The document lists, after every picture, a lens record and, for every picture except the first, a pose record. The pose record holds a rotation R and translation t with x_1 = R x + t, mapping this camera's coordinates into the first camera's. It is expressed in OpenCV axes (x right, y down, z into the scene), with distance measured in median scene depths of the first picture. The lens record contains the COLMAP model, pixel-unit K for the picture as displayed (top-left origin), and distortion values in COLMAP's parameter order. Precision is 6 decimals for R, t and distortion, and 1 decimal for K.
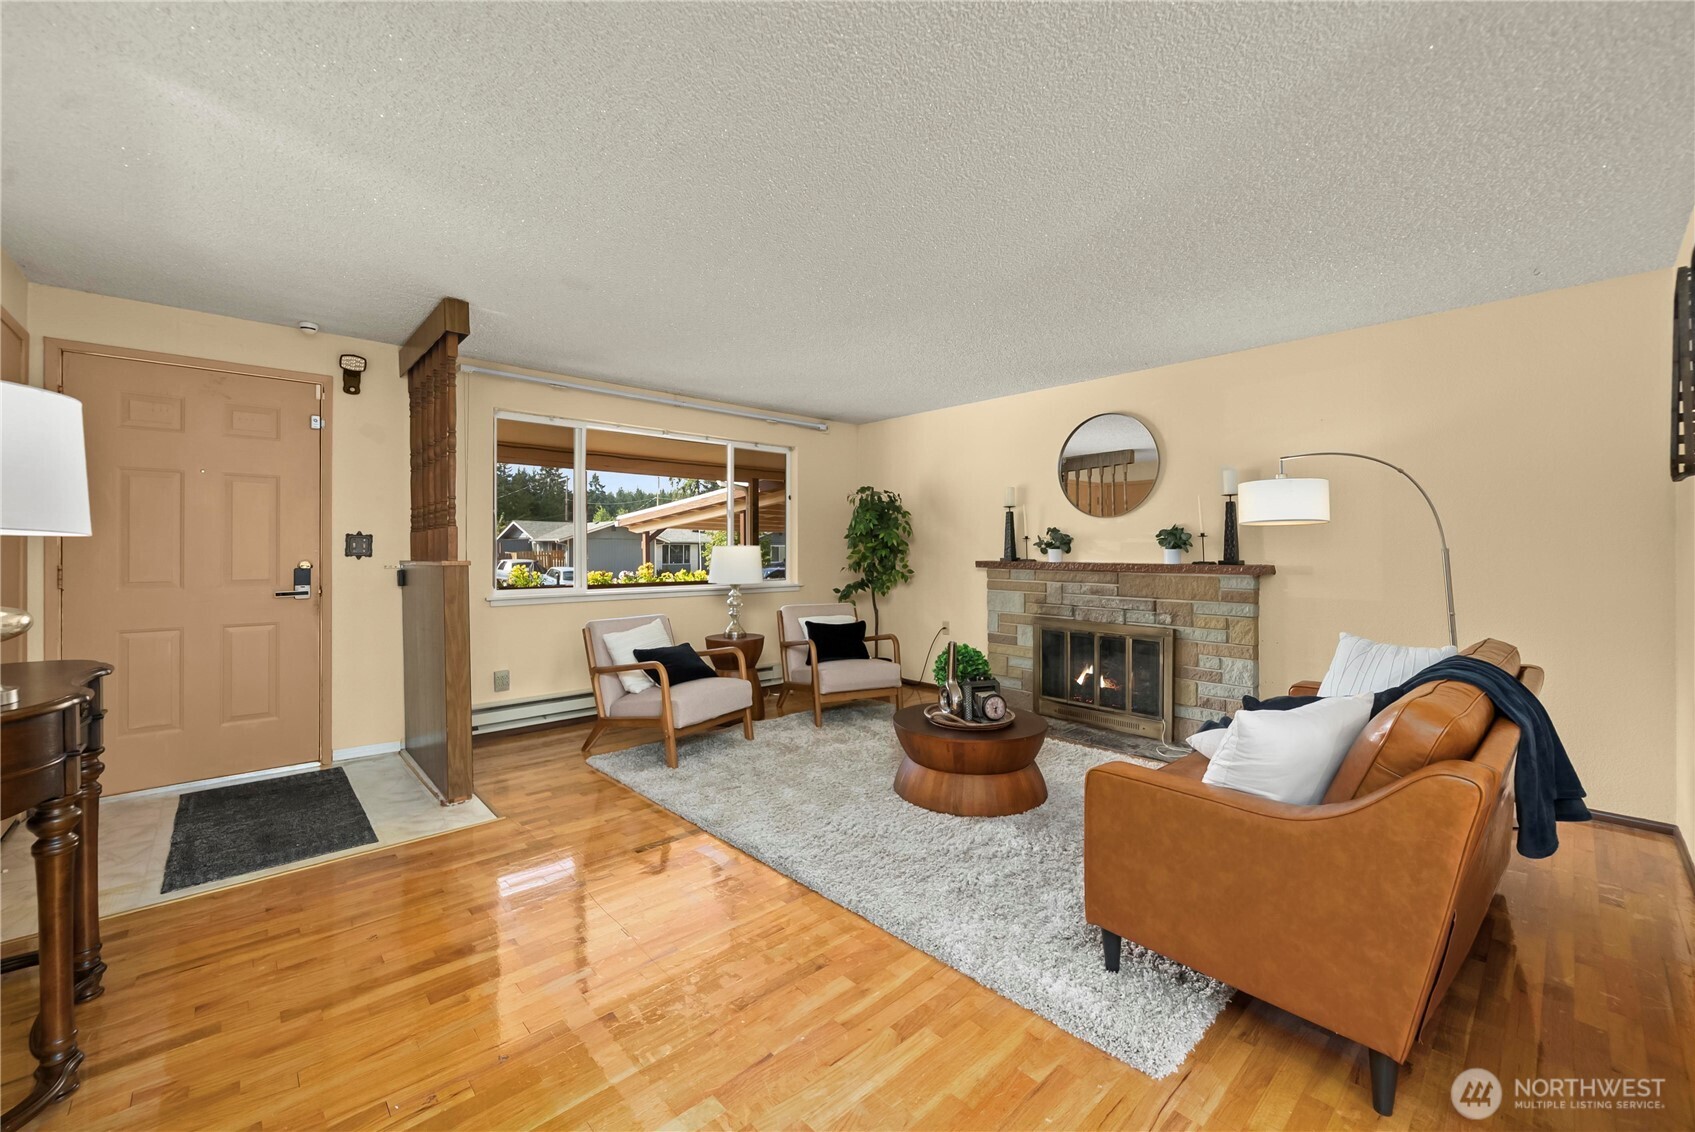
lens RADIAL K [[642.7, 0, 851.8], [0, 642.7, 555.3], [0, 0, 1]] dist [-0.017779, -0.000226]
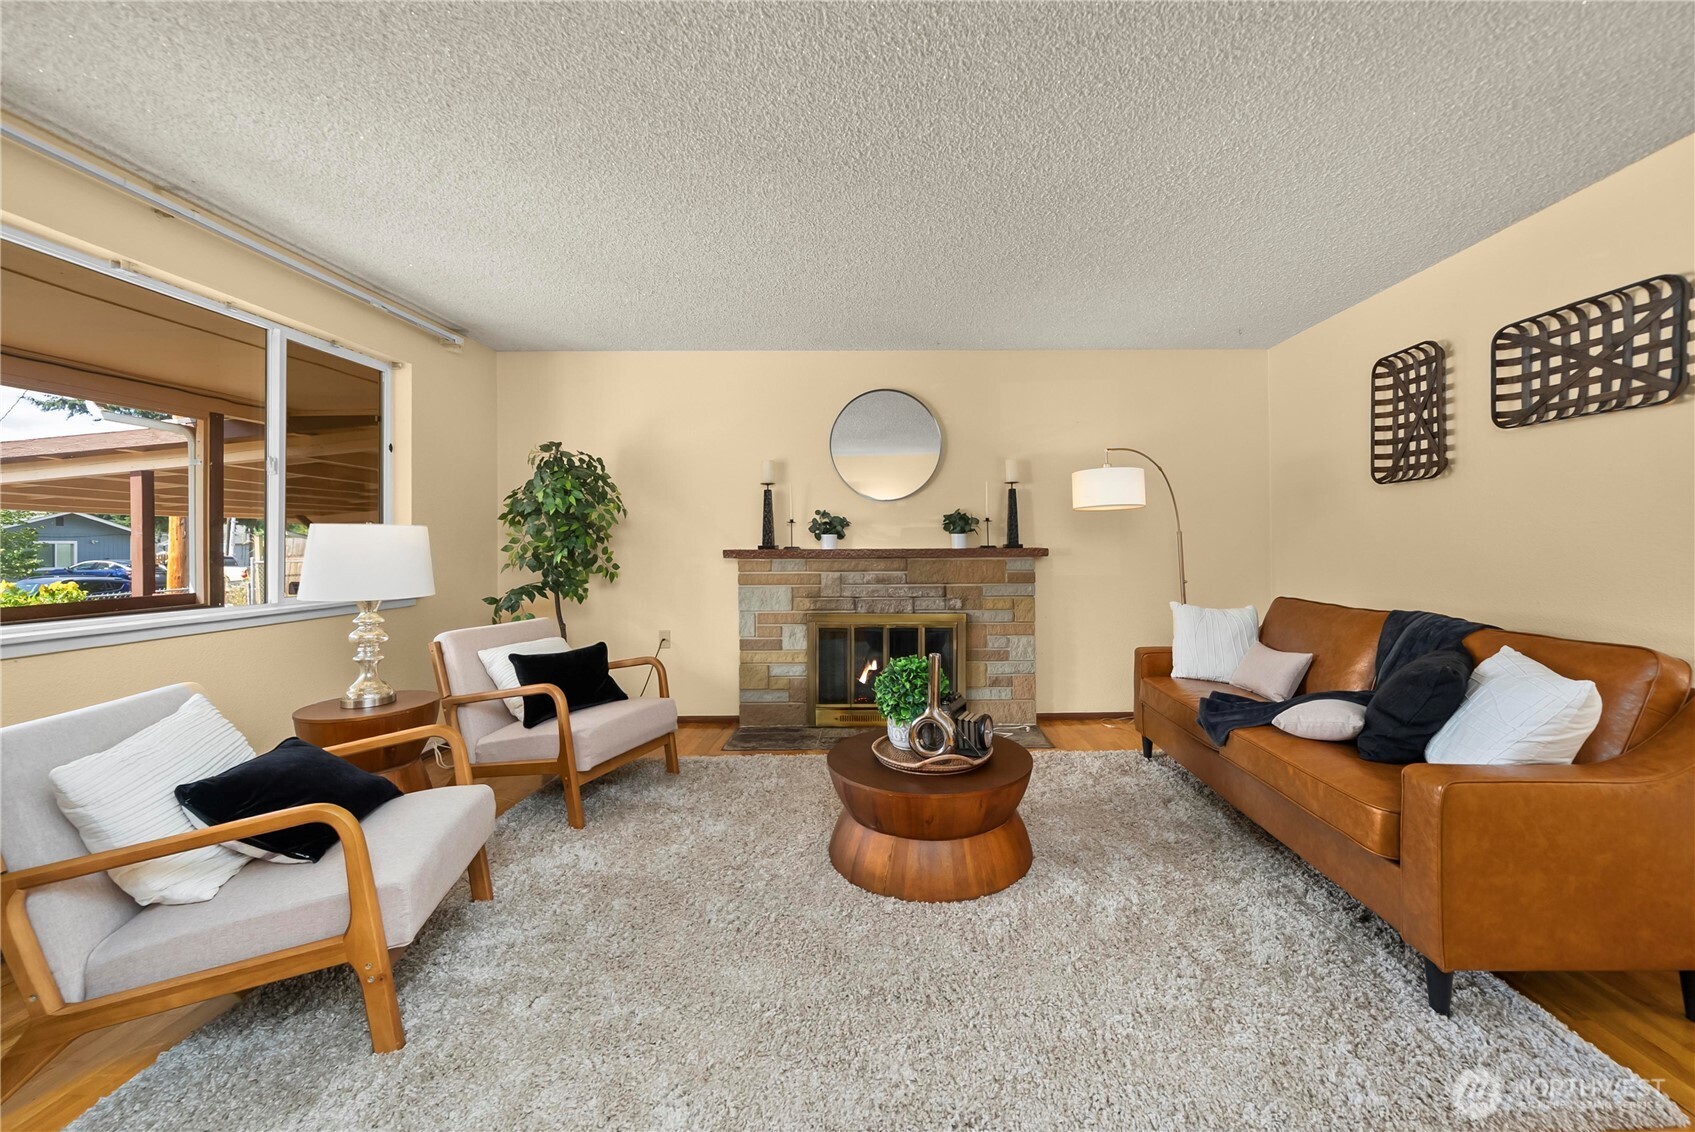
lens RADIAL K [[627.8, 0, 858.3], [0, 627.8, 541.1], [0, 0, 1]] dist [-0.003866, -0.000599]
pose [[0.685512, -0.002943, 0.728056, -0.288534], [0.012824, 0.999886, -0.008032, 0.006980], [-0.727949, 0.014842, 0.685471, 0.390642]]
